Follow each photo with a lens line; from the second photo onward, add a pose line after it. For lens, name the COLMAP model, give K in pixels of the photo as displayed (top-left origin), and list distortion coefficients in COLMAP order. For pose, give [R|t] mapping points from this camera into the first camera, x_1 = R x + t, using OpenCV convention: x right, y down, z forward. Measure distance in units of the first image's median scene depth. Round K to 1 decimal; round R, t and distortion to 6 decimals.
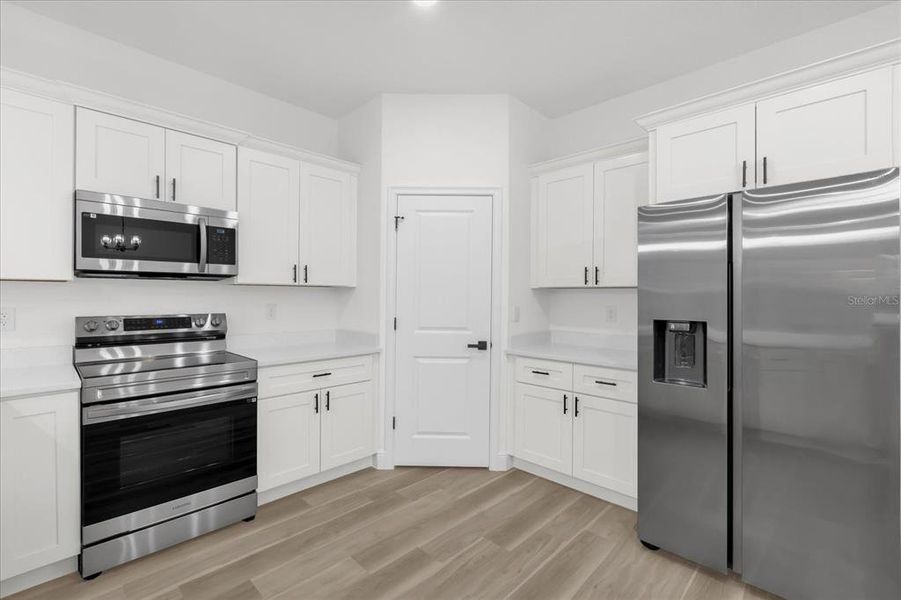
lens RADIAL K [[398.6, 0, 450.5], [0, 398.6, 300.0], [0, 0, 1]] dist [-0.001115, -0.000333]
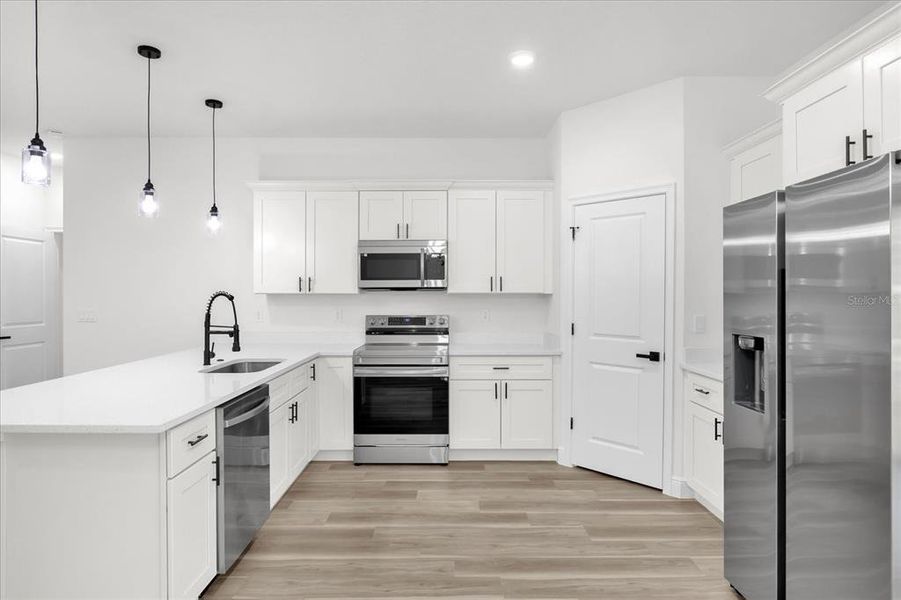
lens RADIAL K [[509.0, 0, 450.5], [0, 509.0, 300.0], [0, 0, 1]] dist [-0.003640, -0.000259]
pose [[0.702133, 0.001710, -0.712043, 0.731472], [-0.002293, 0.999997, 0.000140, -0.020063], [0.712042, 0.001535, 0.702135, -0.210360]]
